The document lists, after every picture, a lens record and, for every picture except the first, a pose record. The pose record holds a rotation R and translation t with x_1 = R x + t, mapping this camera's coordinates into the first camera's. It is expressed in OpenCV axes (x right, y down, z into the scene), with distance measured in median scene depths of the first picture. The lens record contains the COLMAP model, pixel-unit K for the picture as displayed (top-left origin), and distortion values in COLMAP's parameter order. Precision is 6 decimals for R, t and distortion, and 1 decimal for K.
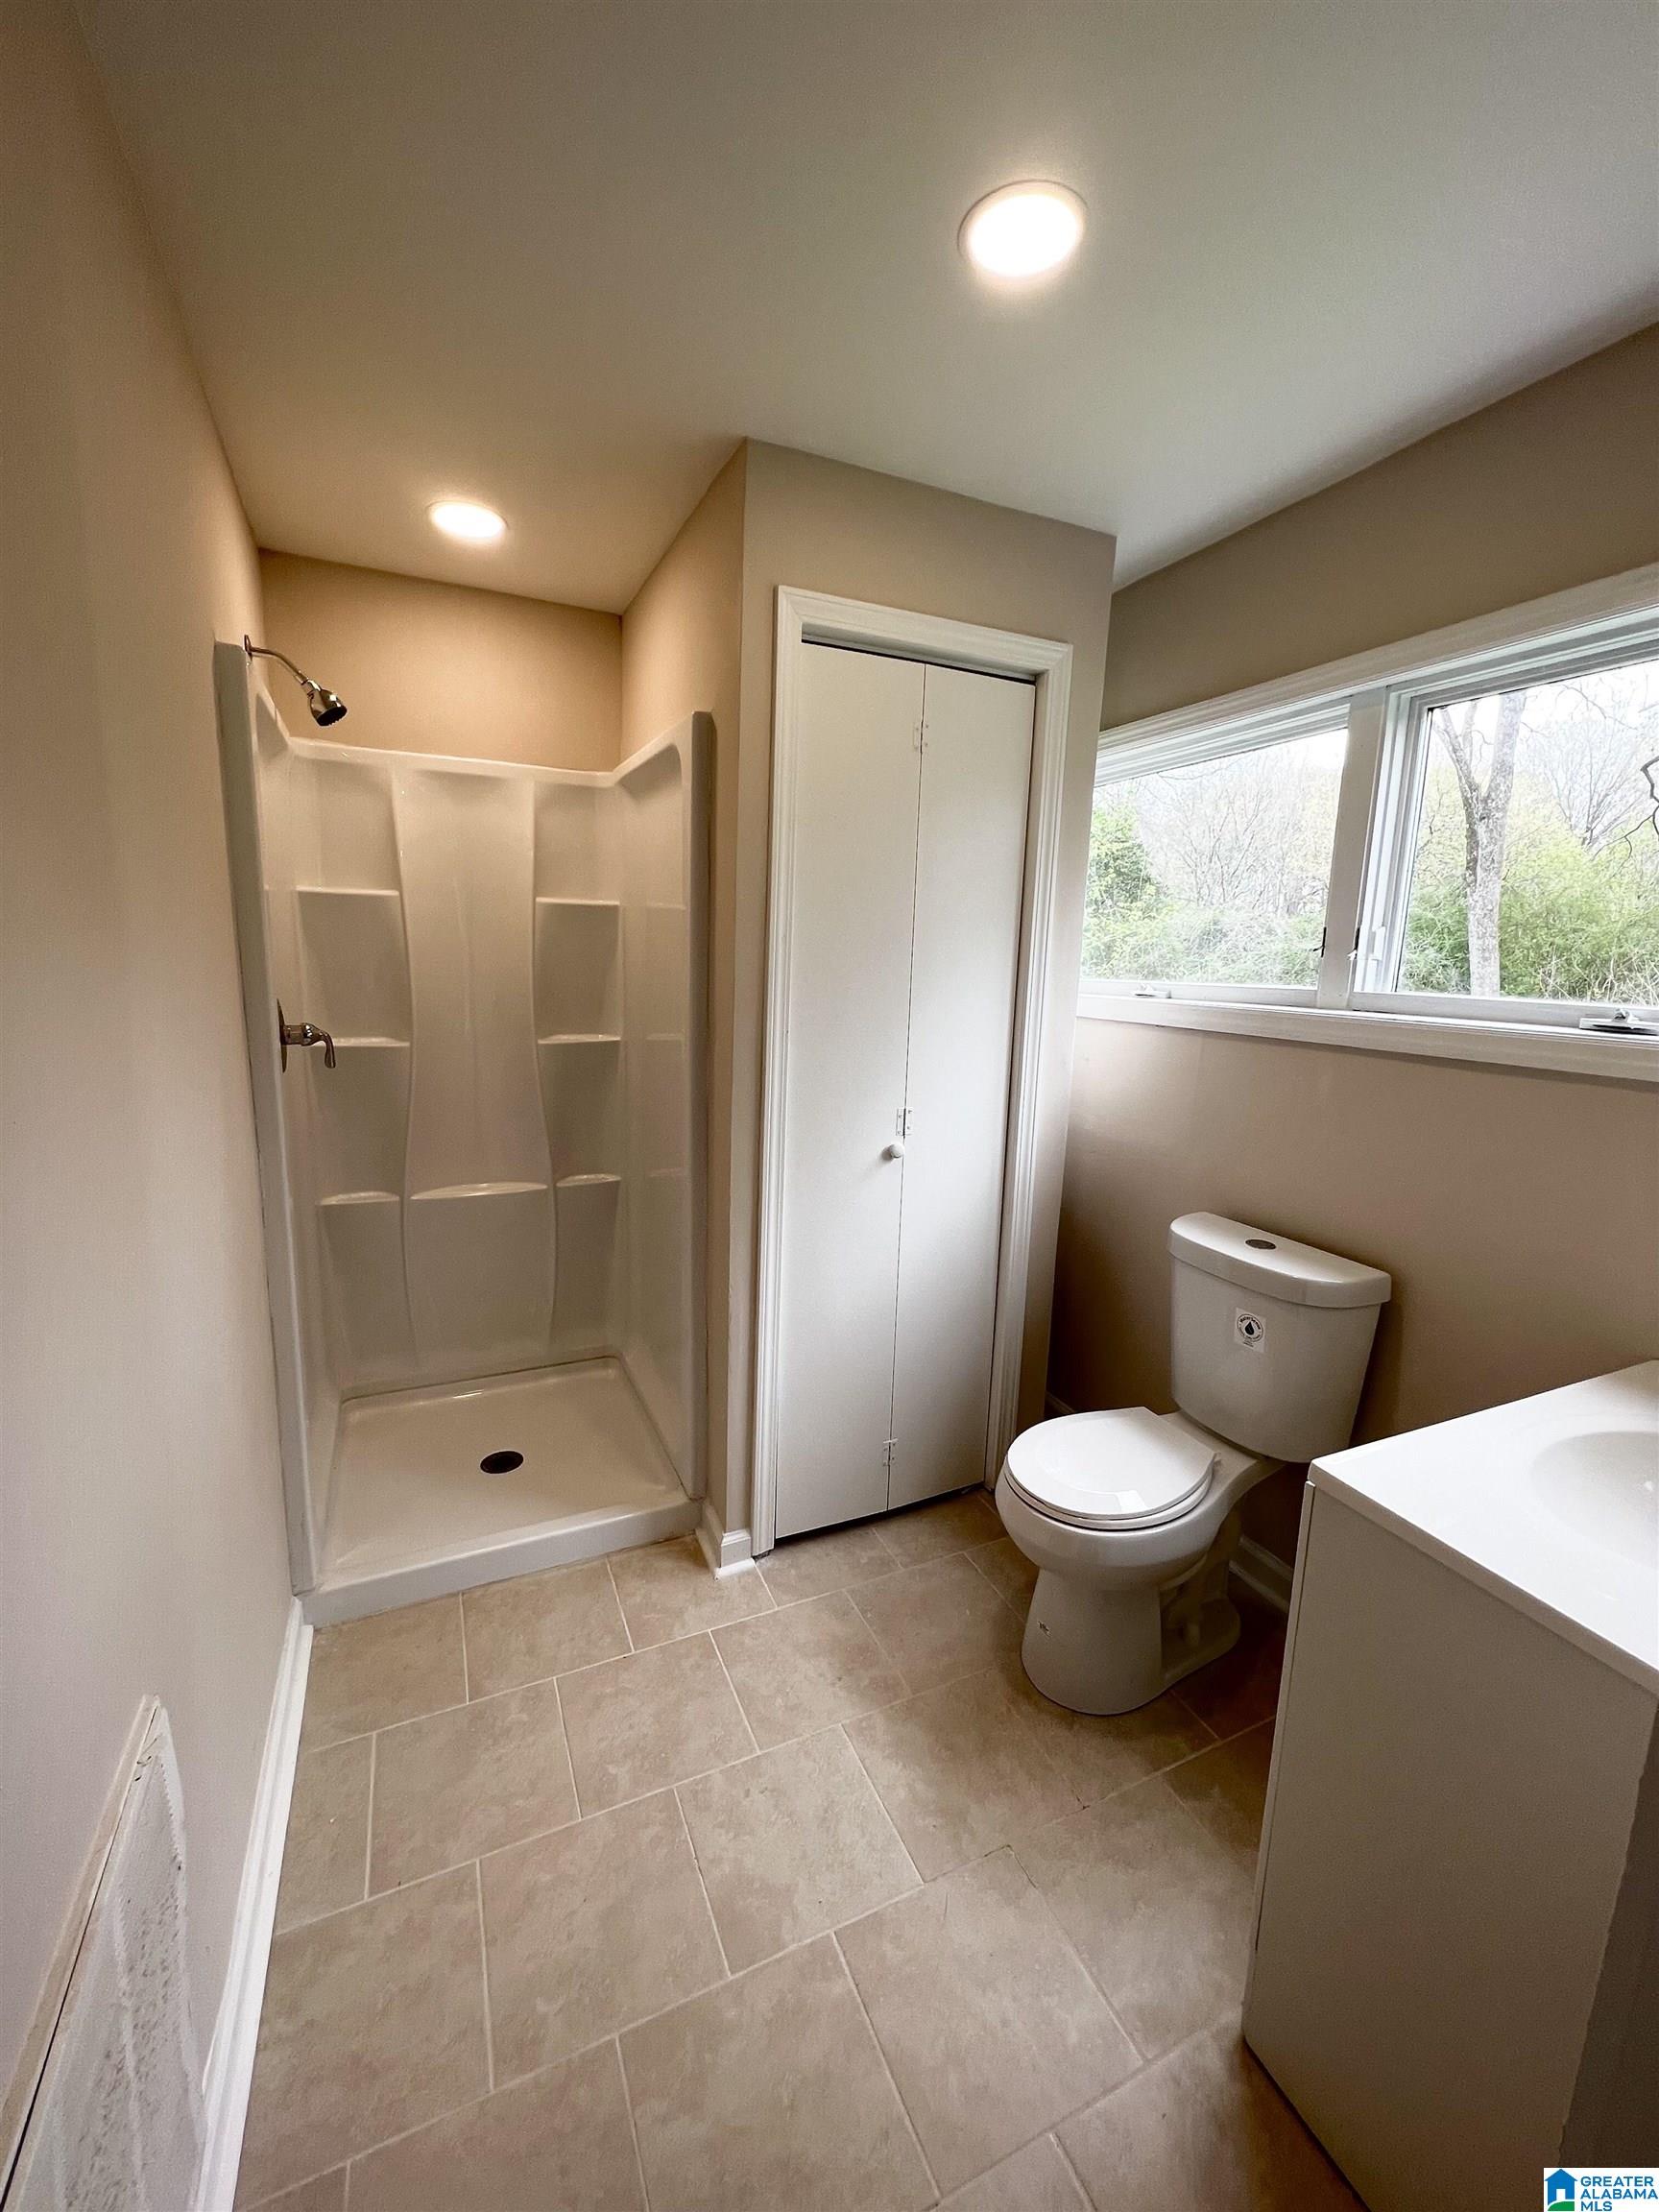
lens RADIAL K [[882.4, 0, 829.5], [0, 882.4, 1106.0], [0, 0, 1]] dist [0.000355, 0.000393]
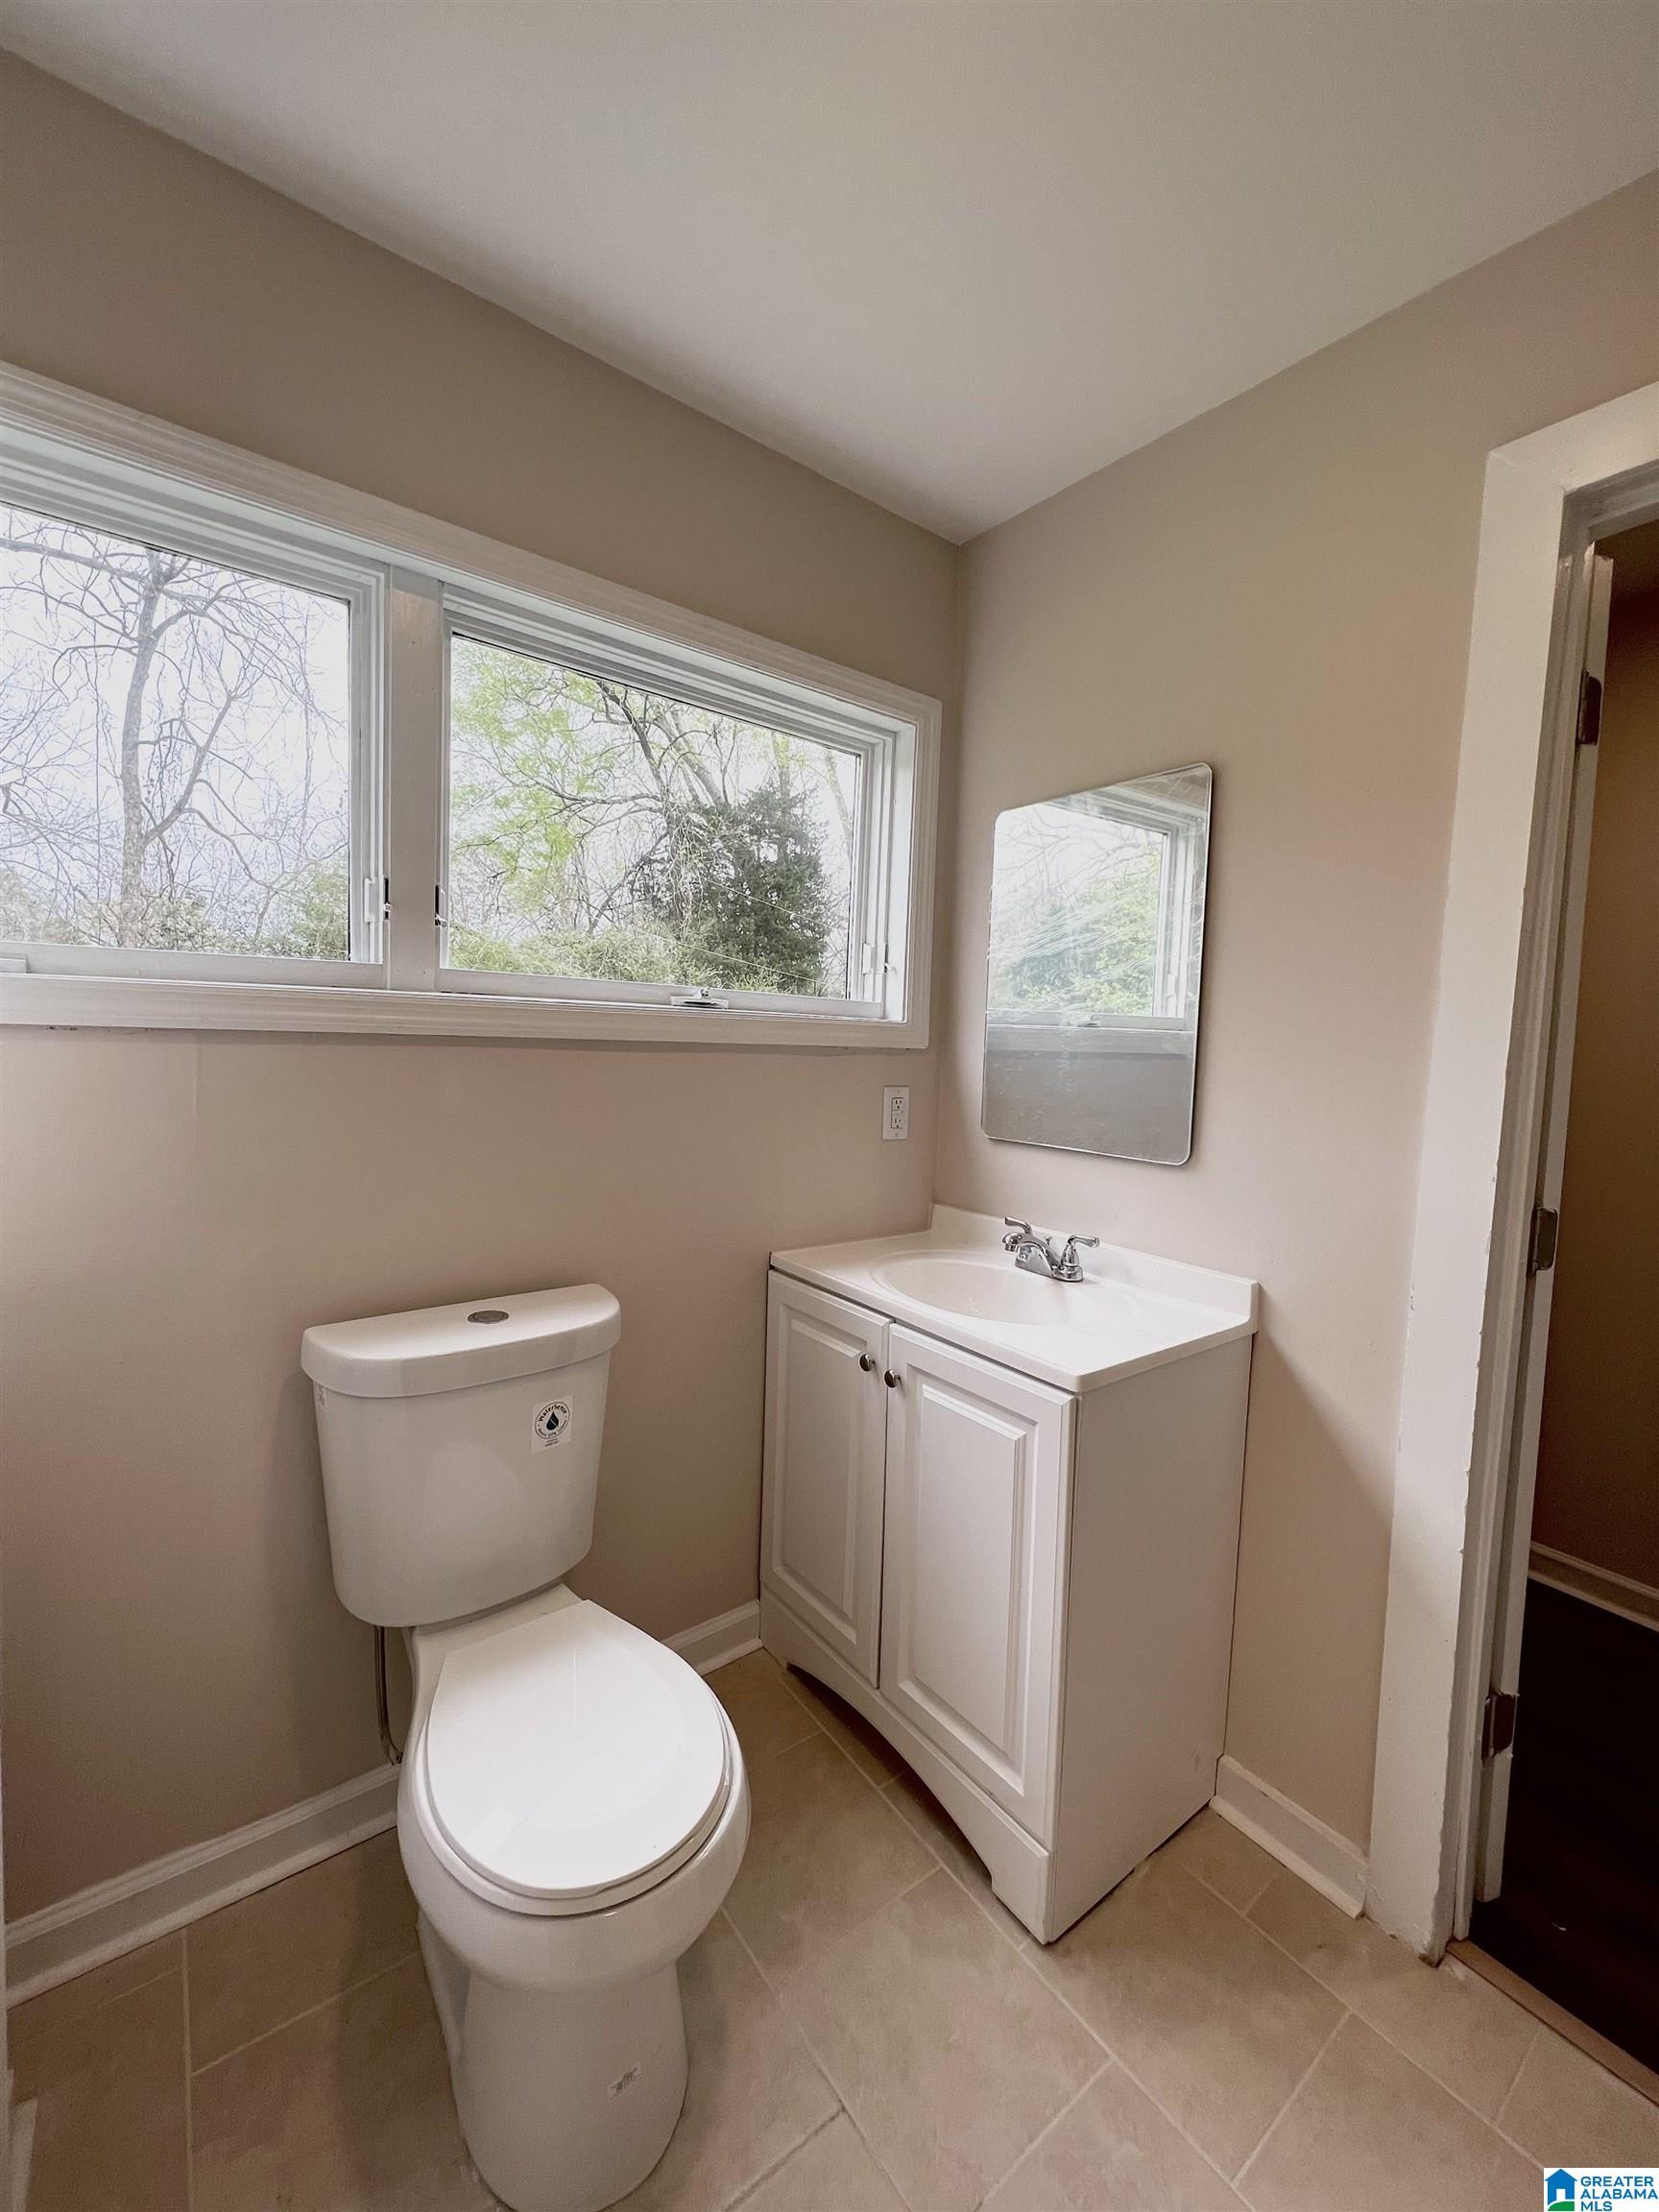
lens RADIAL K [[882.4, 0, 829.5], [0, 882.4, 1106.0], [0, 0, 1]] dist [0.000355, 0.000393]
pose [[-0.221103, -0.106444, 0.969424, -0.256547], [0.130616, 0.981838, 0.137598, -0.075768], [-0.966464, 0.157045, -0.203184, 0.878595]]
